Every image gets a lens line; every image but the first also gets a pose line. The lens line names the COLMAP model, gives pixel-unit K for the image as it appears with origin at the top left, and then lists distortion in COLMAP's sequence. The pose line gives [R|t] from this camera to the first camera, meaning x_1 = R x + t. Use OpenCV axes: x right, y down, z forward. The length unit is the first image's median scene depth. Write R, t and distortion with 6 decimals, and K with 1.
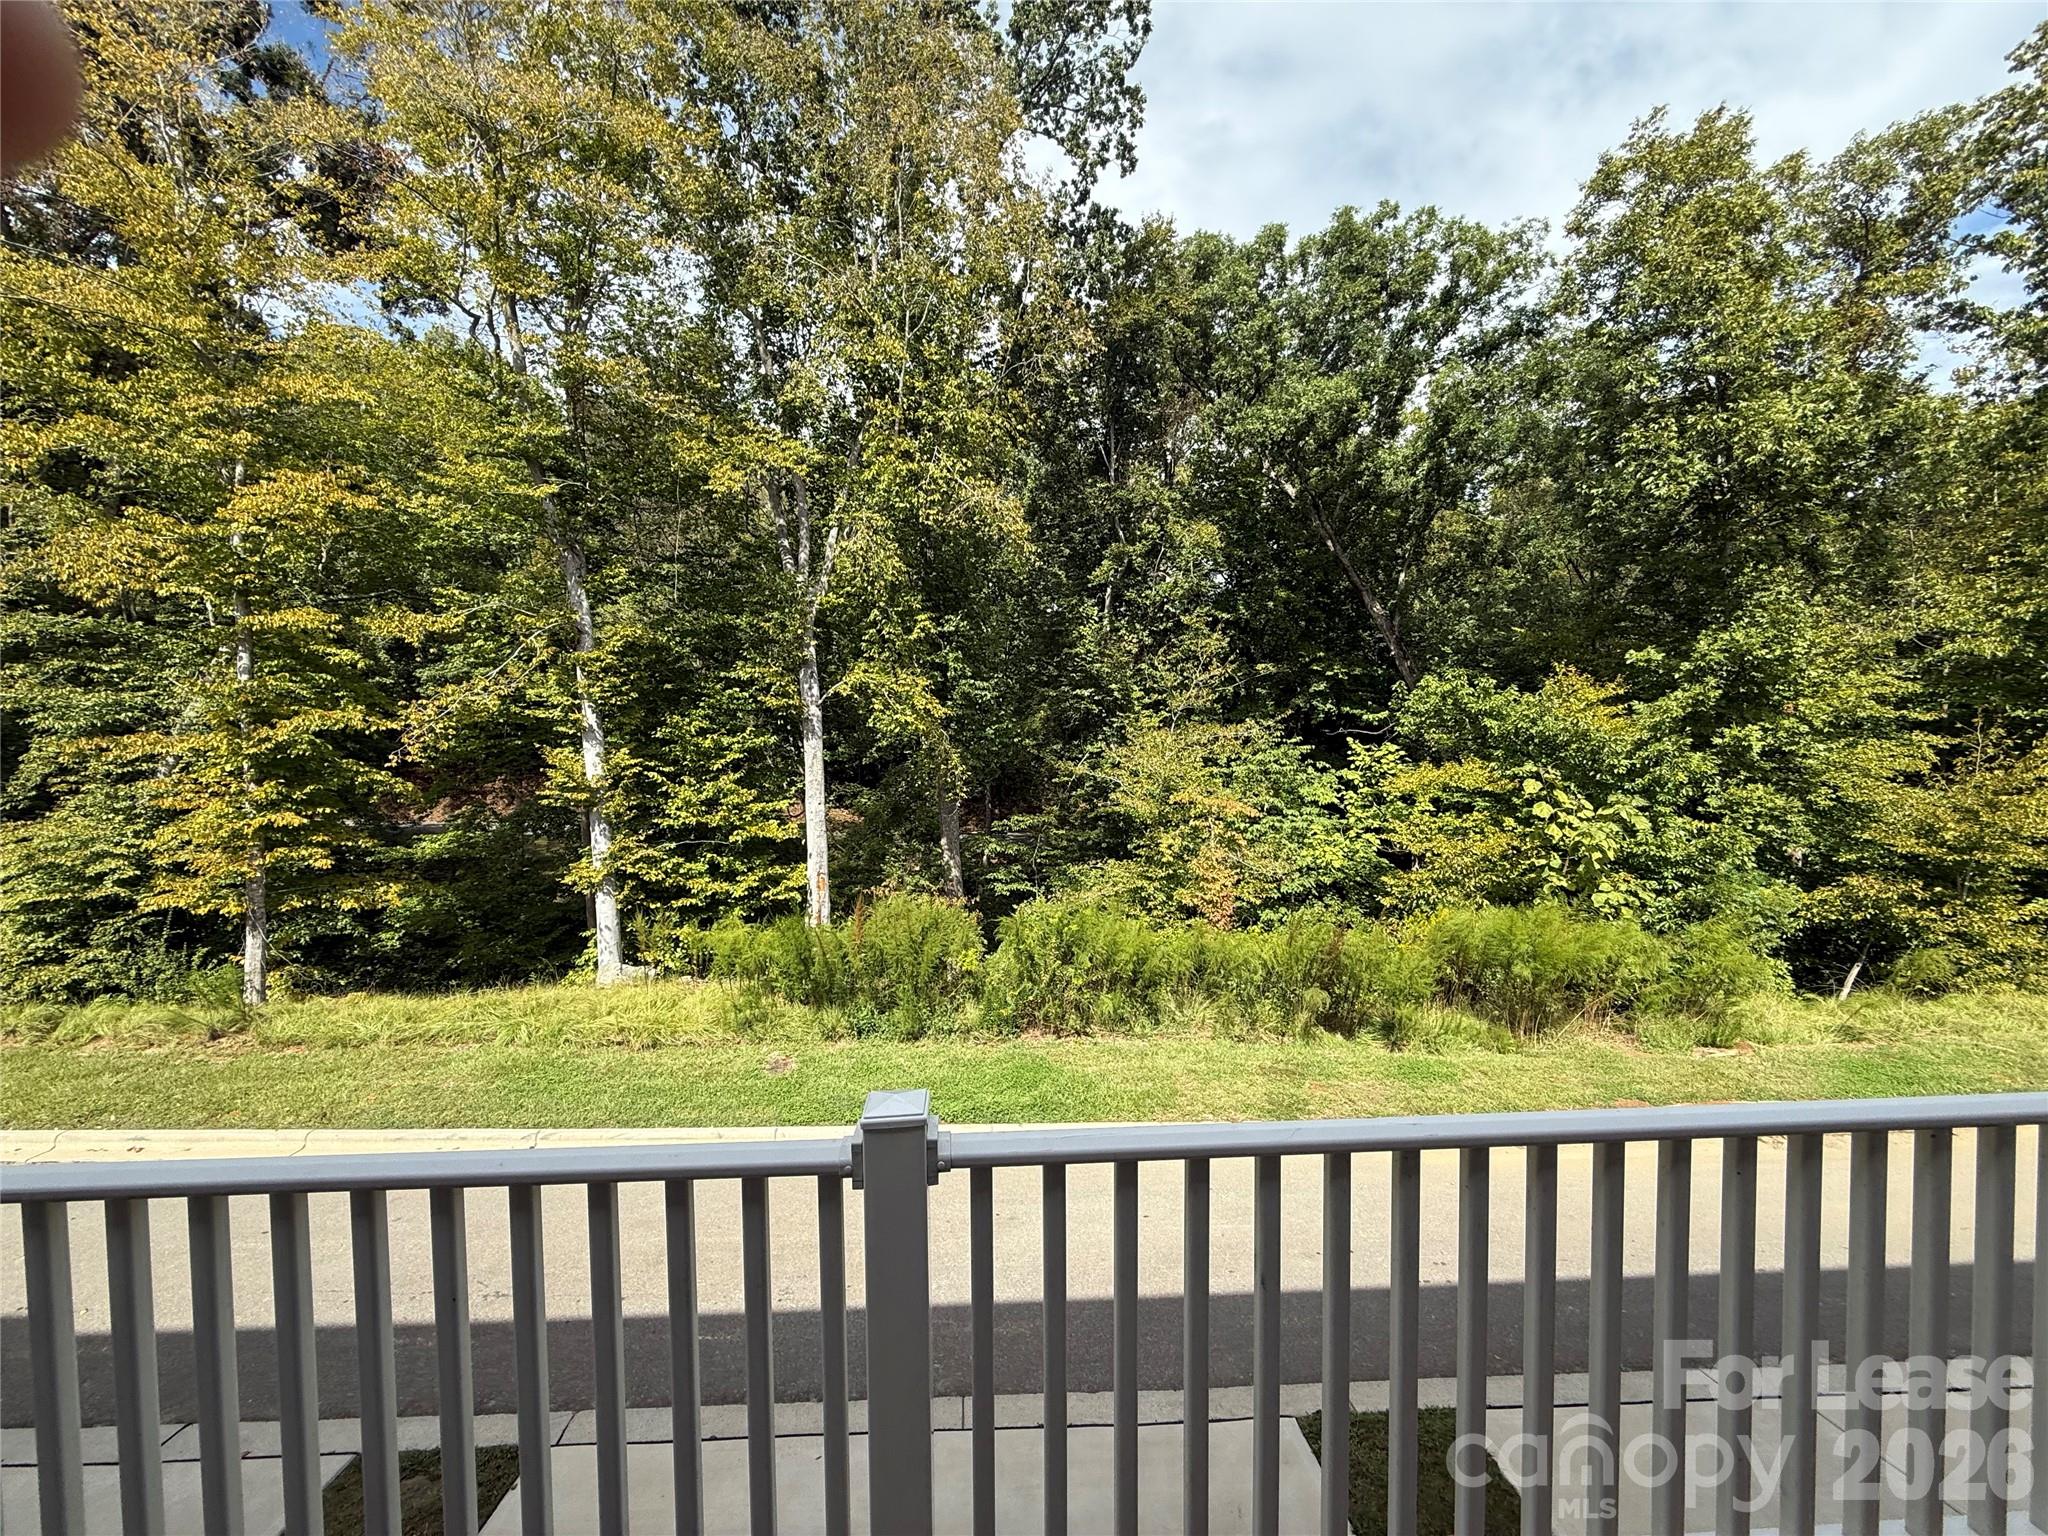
lens RADIAL K [[814.8, 0, 1024.0], [0, 814.8, 768.4], [0, 0, 1]] dist [0.001759, -0.000511]
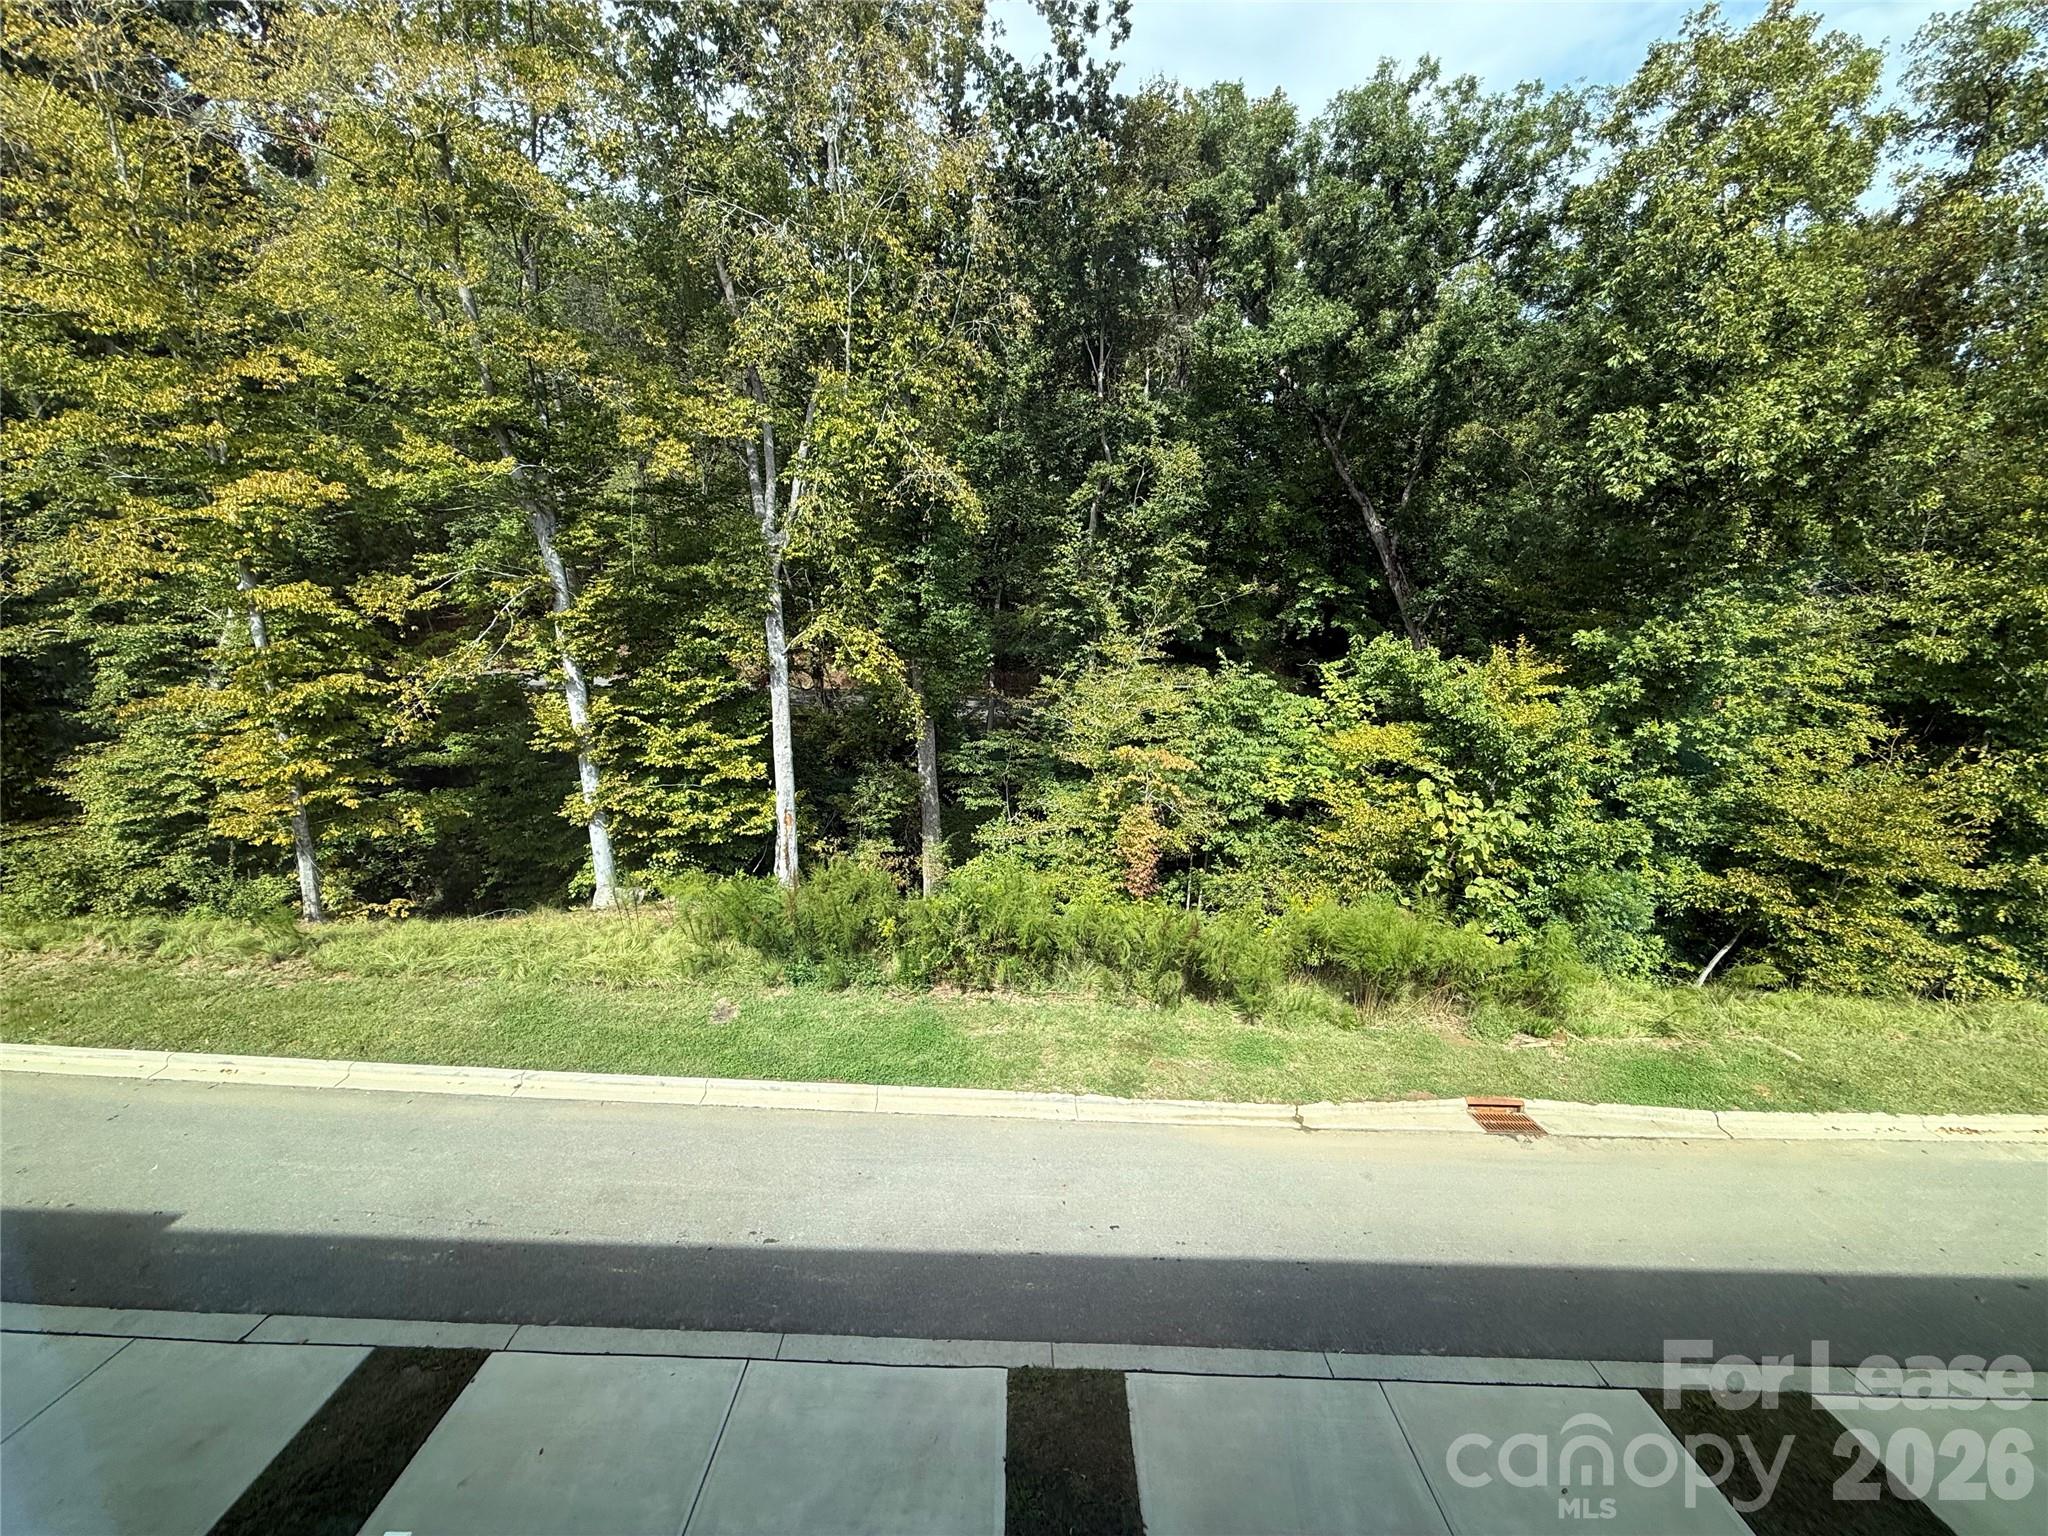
lens RADIAL K [[814.8, 0, 1027.6], [0, 814.8, 766.3], [0, 0, 1]] dist [0.001759, -0.000511]
pose [[0.997691, 0.045015, -0.050849, 0.141807], [-0.032882, 0.975334, 0.218272, -0.197227], [0.059420, -0.216096, 0.974562, -0.056893]]
